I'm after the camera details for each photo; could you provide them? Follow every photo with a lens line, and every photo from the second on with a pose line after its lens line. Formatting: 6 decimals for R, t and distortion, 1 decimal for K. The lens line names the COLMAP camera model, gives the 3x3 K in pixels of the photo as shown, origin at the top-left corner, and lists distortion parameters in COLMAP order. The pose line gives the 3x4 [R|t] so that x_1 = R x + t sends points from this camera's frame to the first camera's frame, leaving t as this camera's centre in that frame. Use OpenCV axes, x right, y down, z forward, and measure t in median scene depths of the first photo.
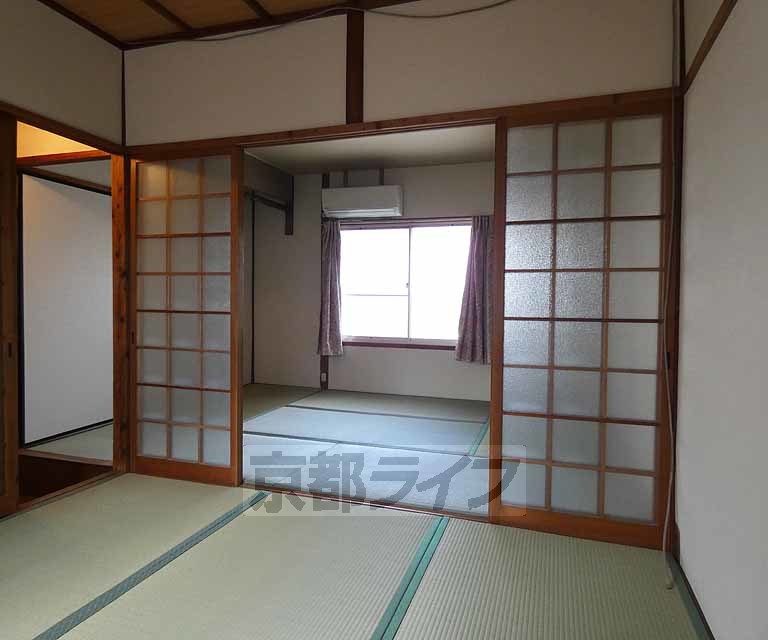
lens RADIAL K [[511.3, 0, 384.0], [0, 511.3, 320.0], [0, 0, 1]] dist [-0.006659, -0.002944]
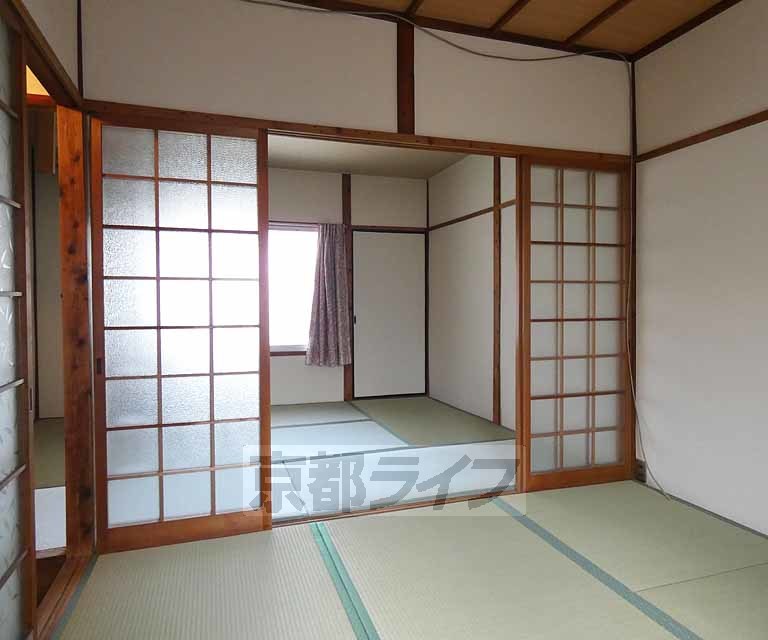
lens RADIAL K [[507.1, 0, 384.0], [0, 507.1, 320.0], [0, 0, 1]] dist [0.003384, -0.002662]
pose [[0.806082, -0.035428, 0.590742, -0.588259], [0.039128, 0.999213, 0.006533, -0.020005], [-0.590508, 0.017849, 0.806834, 0.183938]]
